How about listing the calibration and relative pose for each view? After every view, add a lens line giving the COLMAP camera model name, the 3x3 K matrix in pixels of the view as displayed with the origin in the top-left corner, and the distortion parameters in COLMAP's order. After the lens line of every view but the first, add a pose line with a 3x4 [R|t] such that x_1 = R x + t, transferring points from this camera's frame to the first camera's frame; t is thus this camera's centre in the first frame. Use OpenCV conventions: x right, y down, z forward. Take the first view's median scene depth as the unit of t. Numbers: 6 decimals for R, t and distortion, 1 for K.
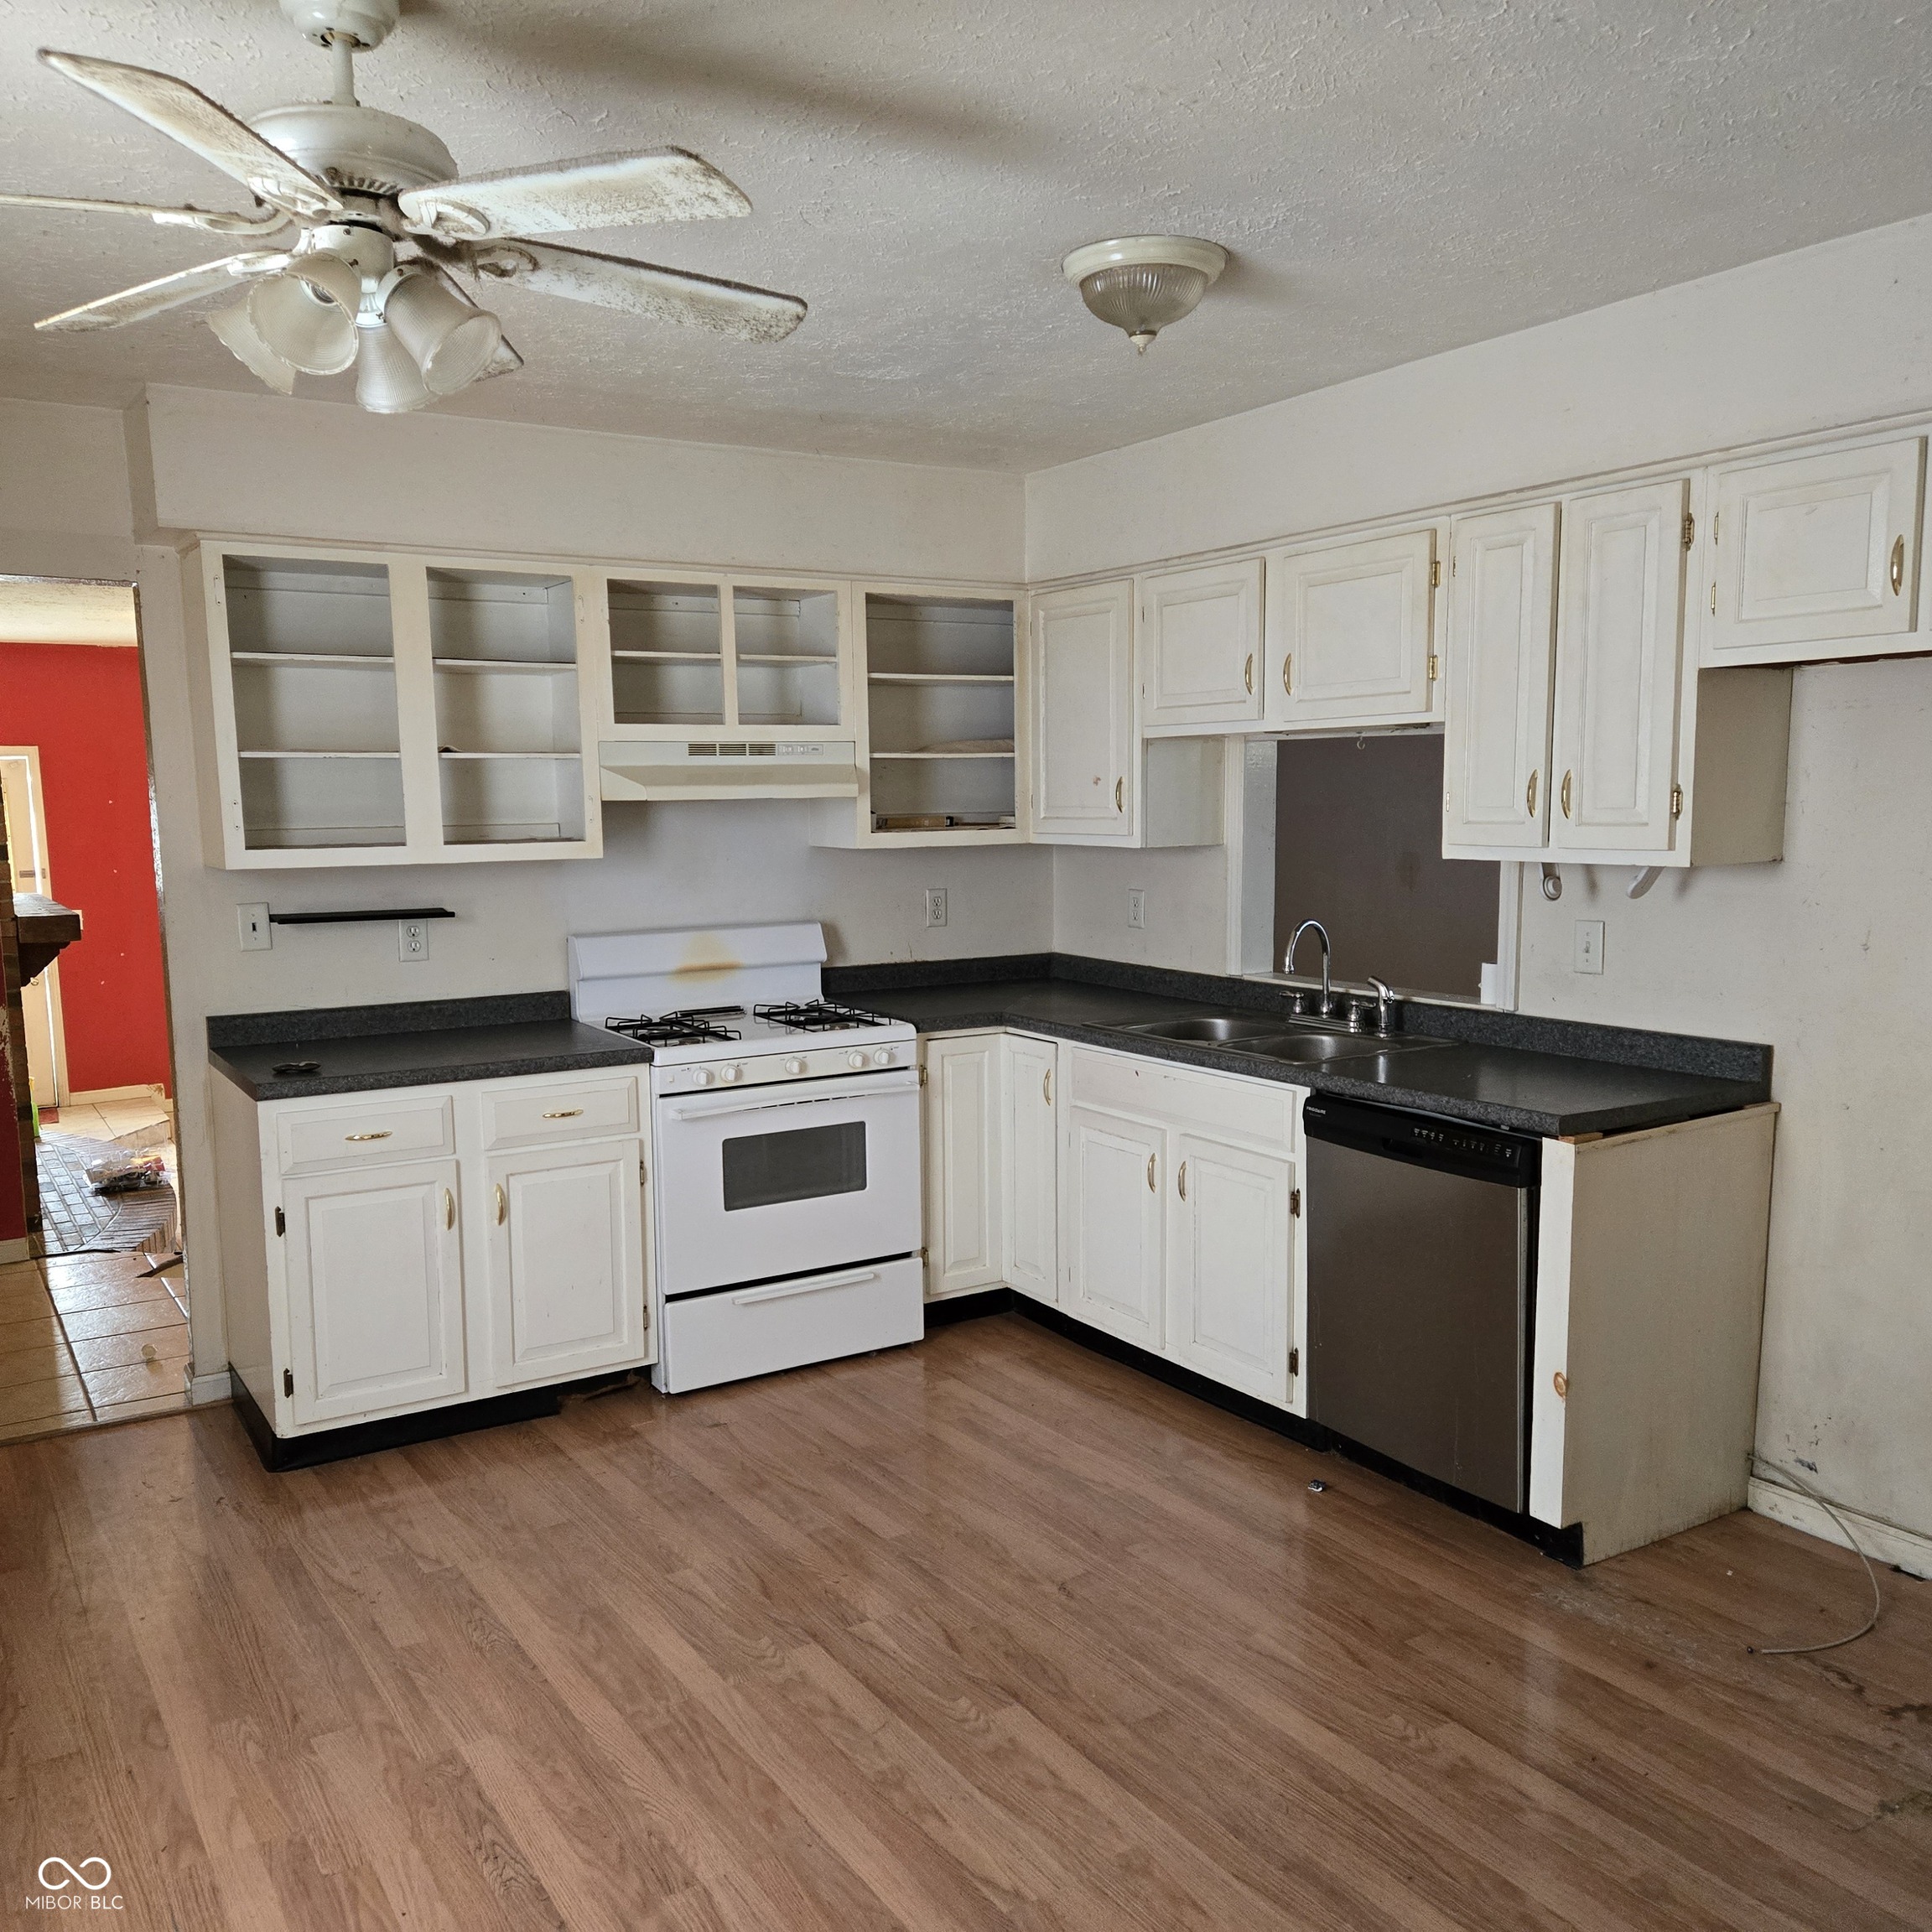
lens RADIAL K [[1747.4, 0, 948.8], [0, 1747.4, 991.8], [0, 0, 1]] dist [0.069568, -0.056247]
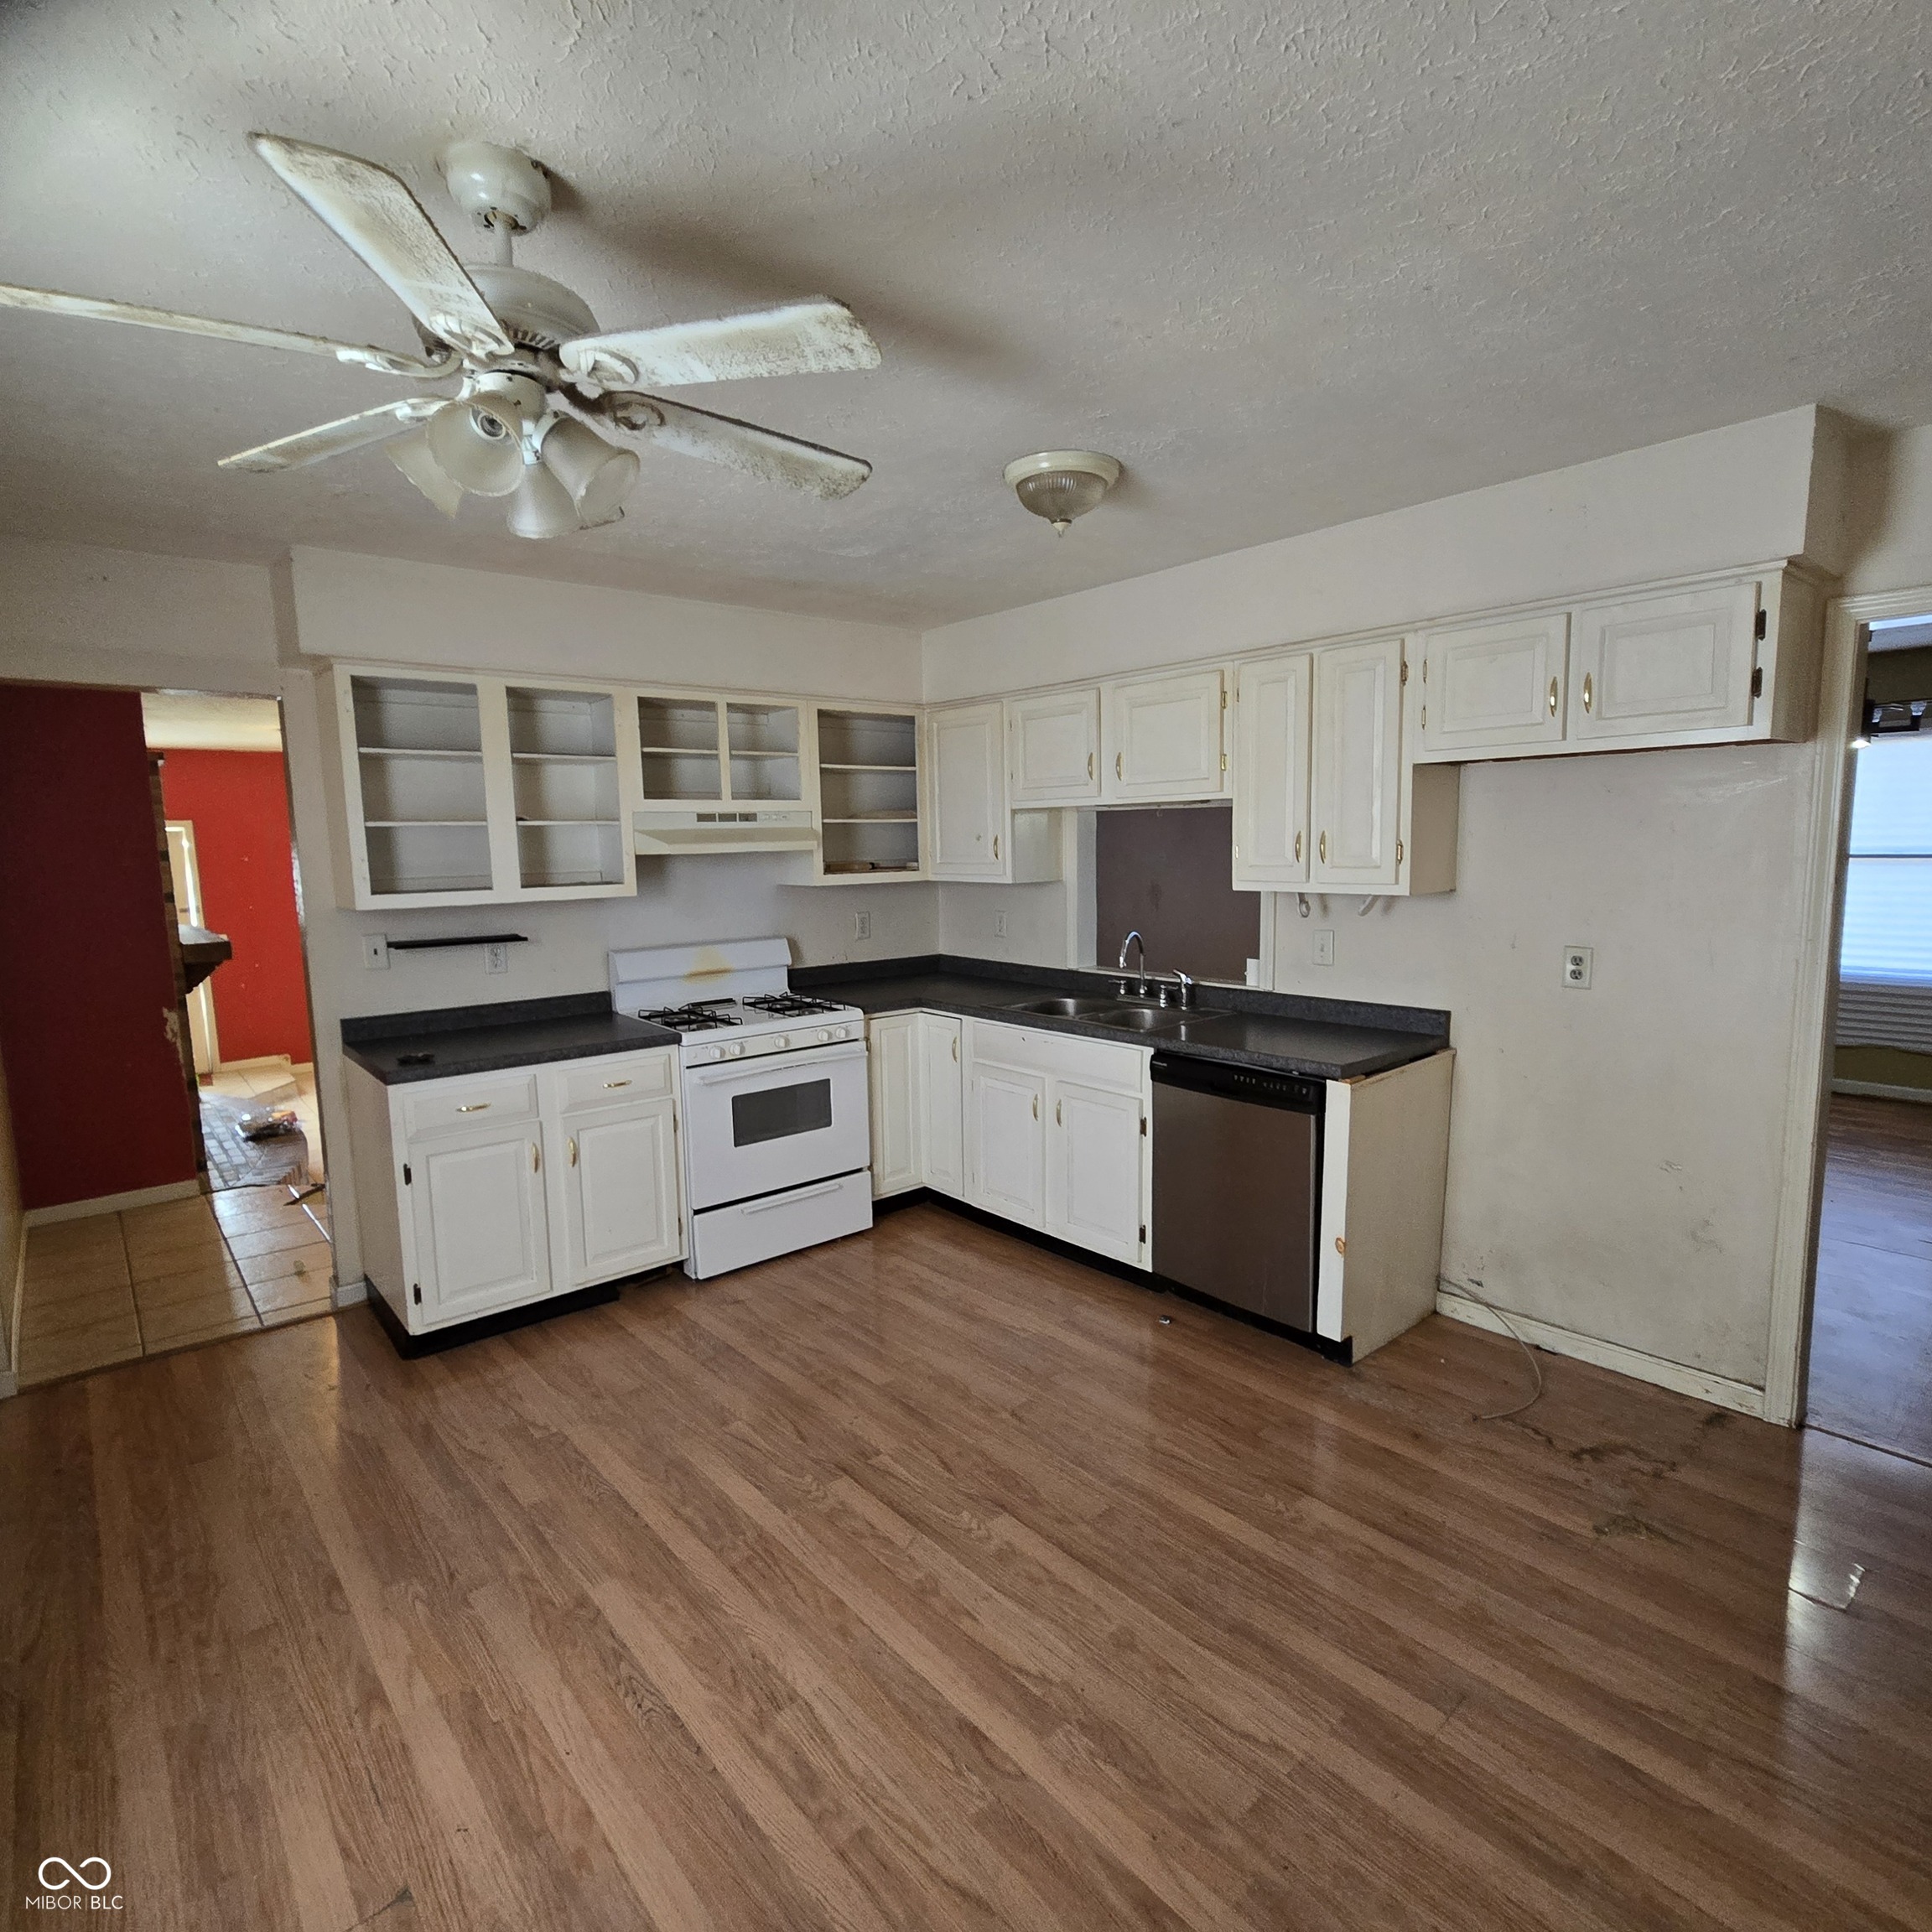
lens RADIAL K [[1072.7, 0, 958.3], [0, 1072.7, 963.4], [0, 0, 1]] dist [-0.011482, 0.001039]
pose [[0.988116, -0.023378, 0.151921, -0.092405], [0.023918, 0.999712, -0.001730, -0.018814], [-0.151837, 0.005343, 0.988391, 0.147720]]
